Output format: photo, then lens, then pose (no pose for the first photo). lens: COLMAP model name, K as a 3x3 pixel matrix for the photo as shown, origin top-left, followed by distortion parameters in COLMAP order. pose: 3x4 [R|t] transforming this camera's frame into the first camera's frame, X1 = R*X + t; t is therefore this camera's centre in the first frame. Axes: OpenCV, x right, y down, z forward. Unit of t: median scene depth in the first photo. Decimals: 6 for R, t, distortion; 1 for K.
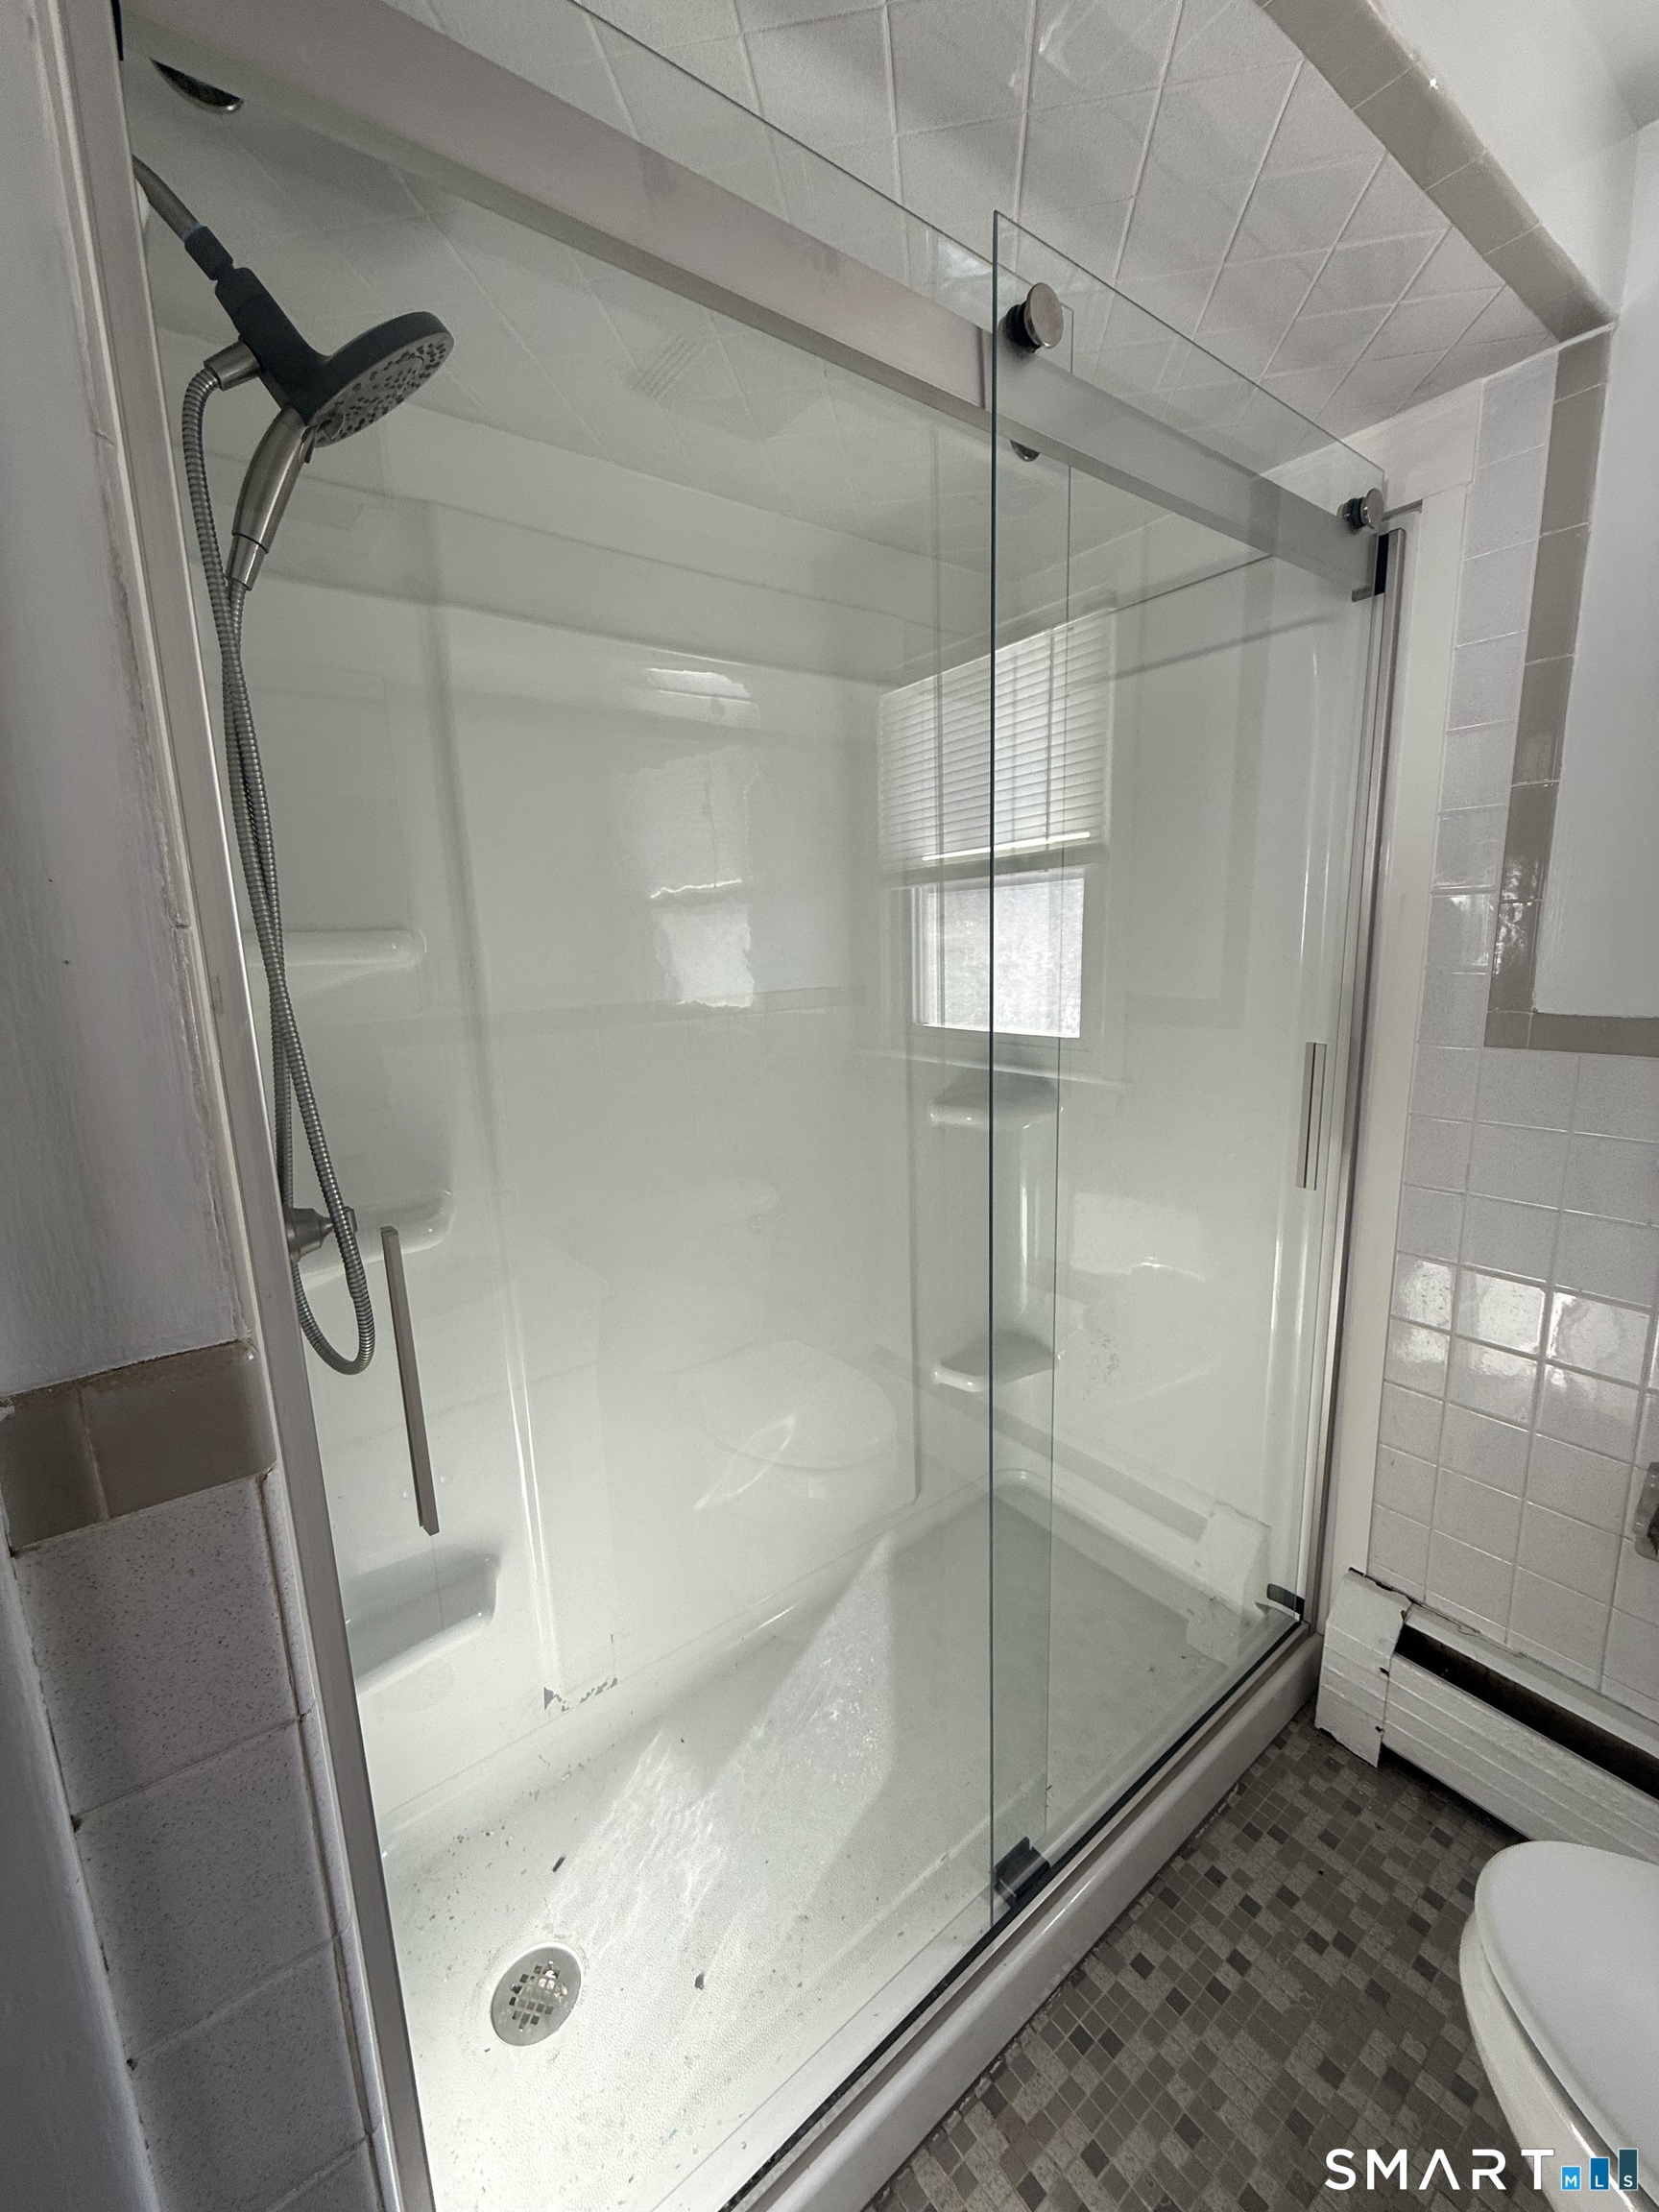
lens RADIAL K [[878.1, 0, 832.3], [0, 878.1, 1102.6], [0, 0, 1]] dist [-0.000025, -0.000044]
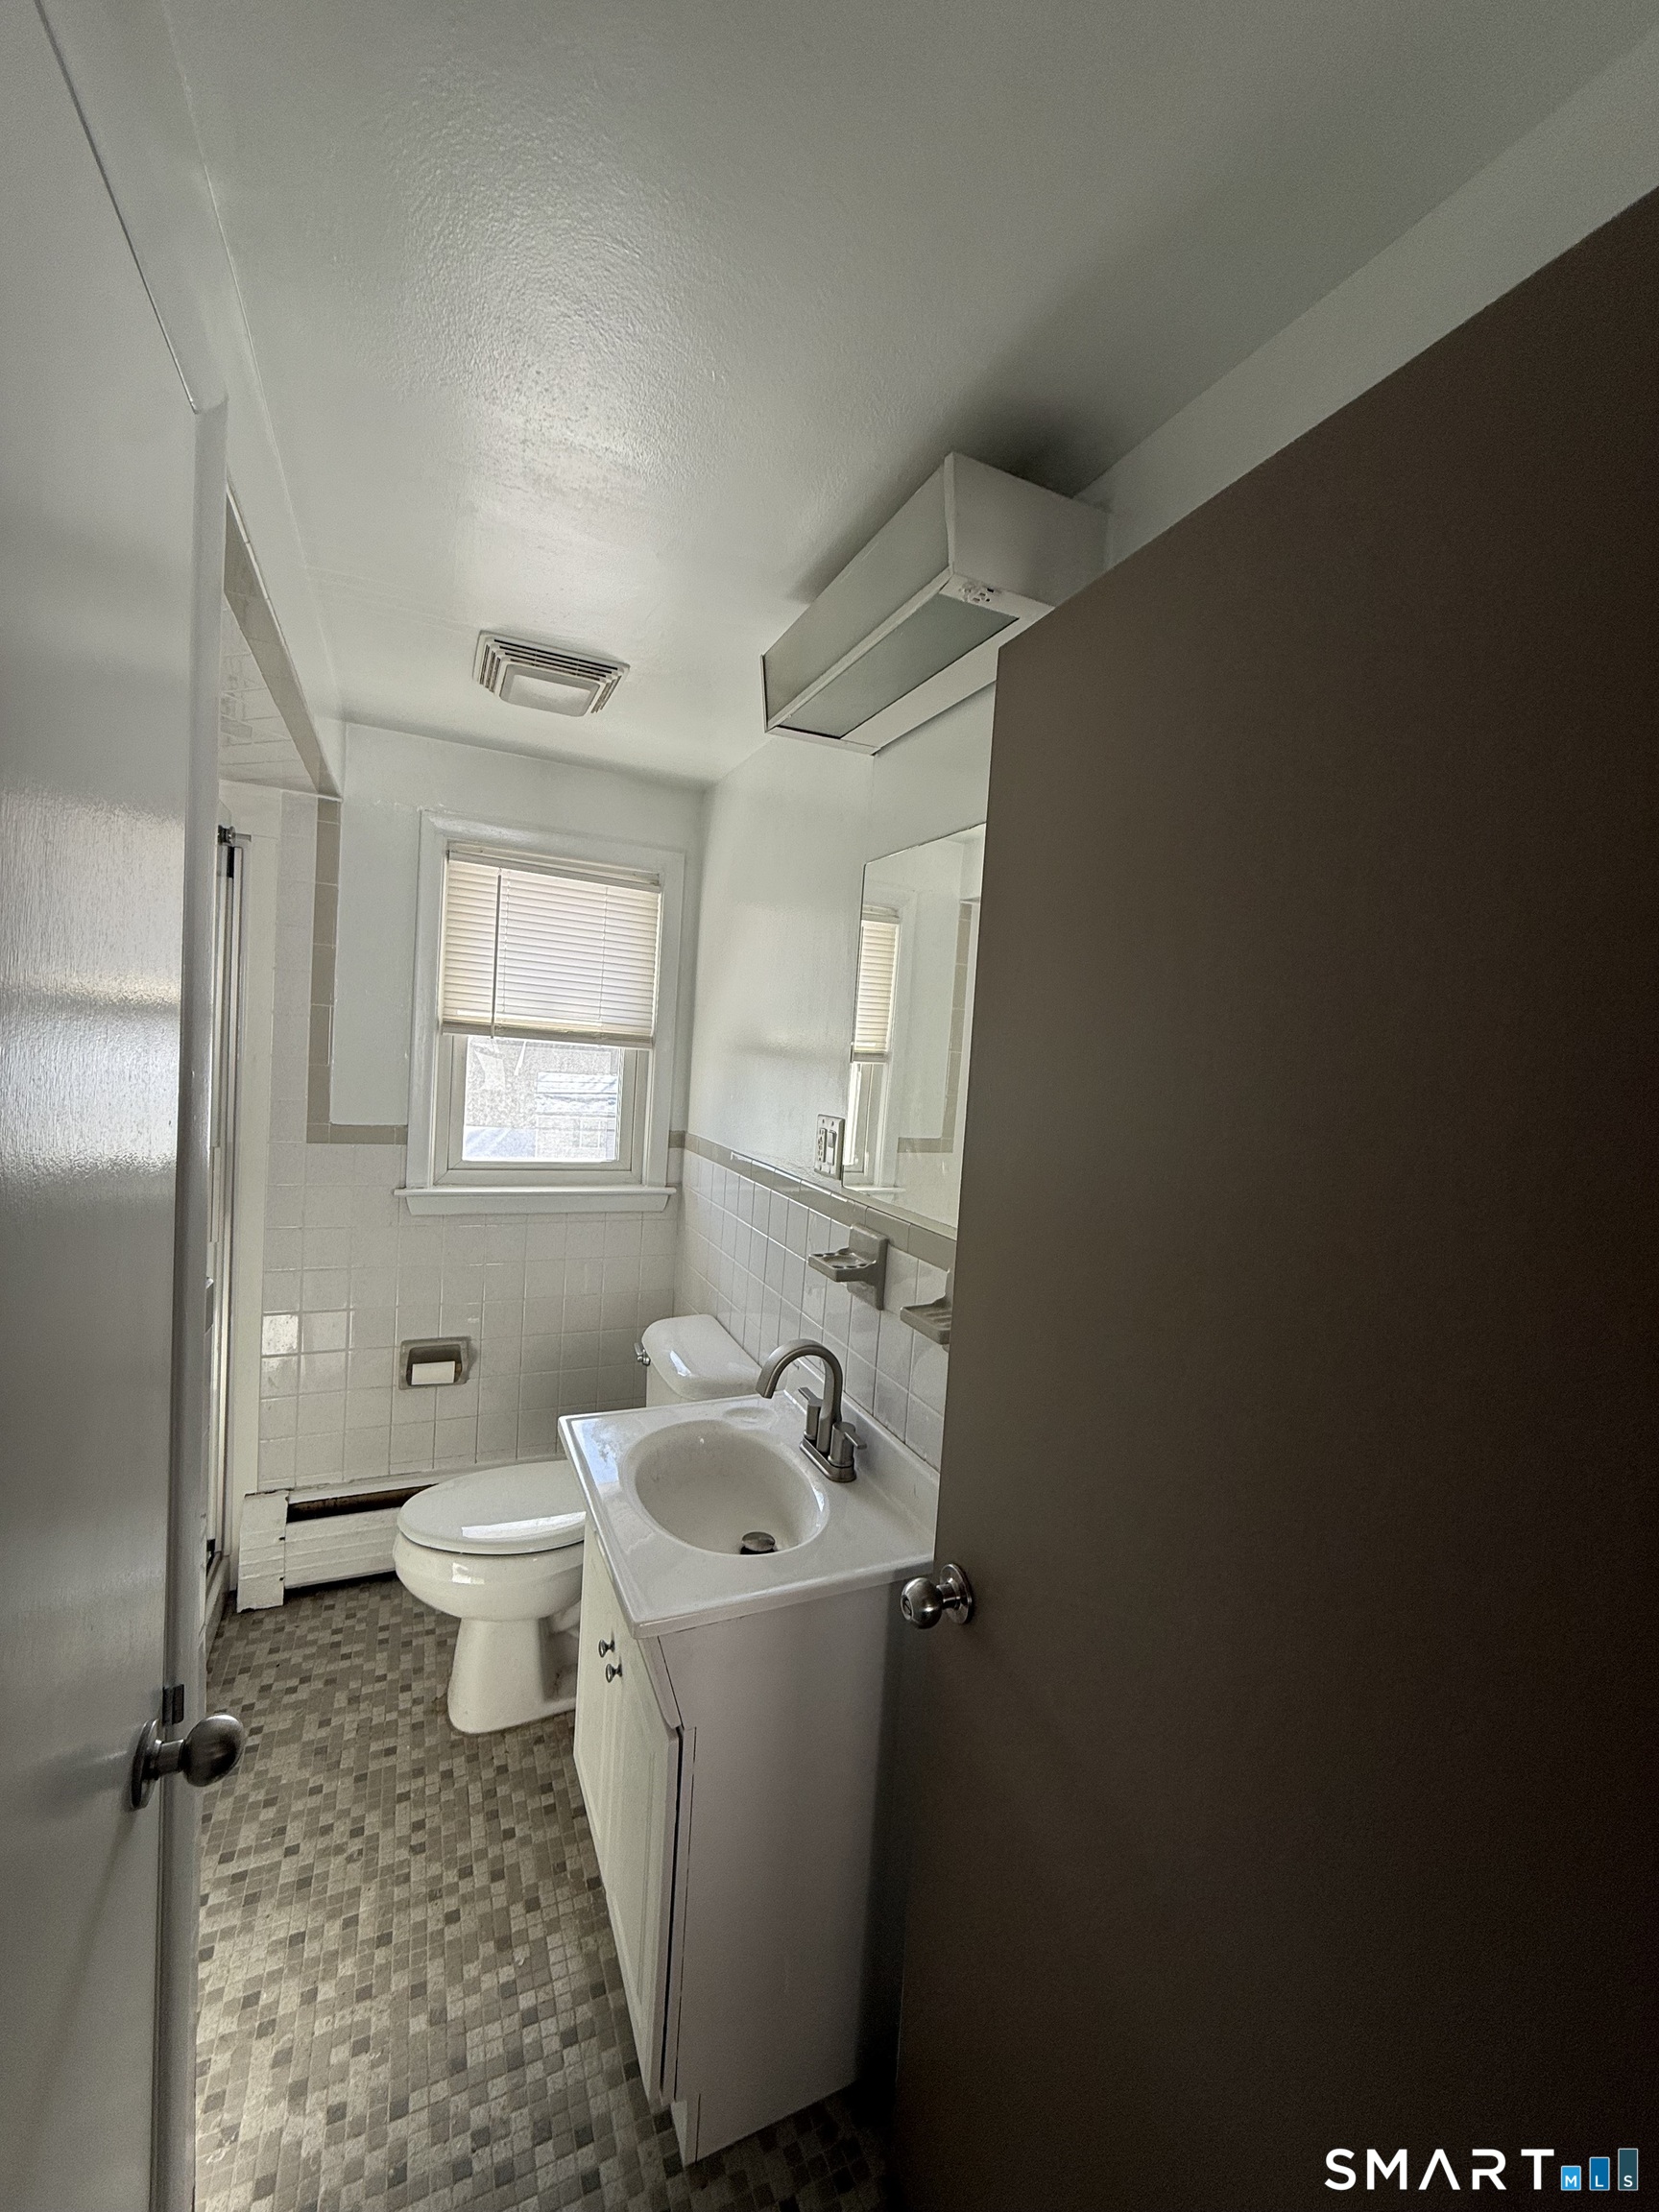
lens RADIAL K [[878.1, 0, 826.4], [0, 878.1, 1099.4], [0, 0, 1]] dist [-0.000025, -0.000044]
pose [[0.205065, -0.003610, 0.978742, -0.818348], [0.111383, 0.993583, -0.019672, 0.000140], [-0.972390, 0.113050, 0.204151, -0.420177]]
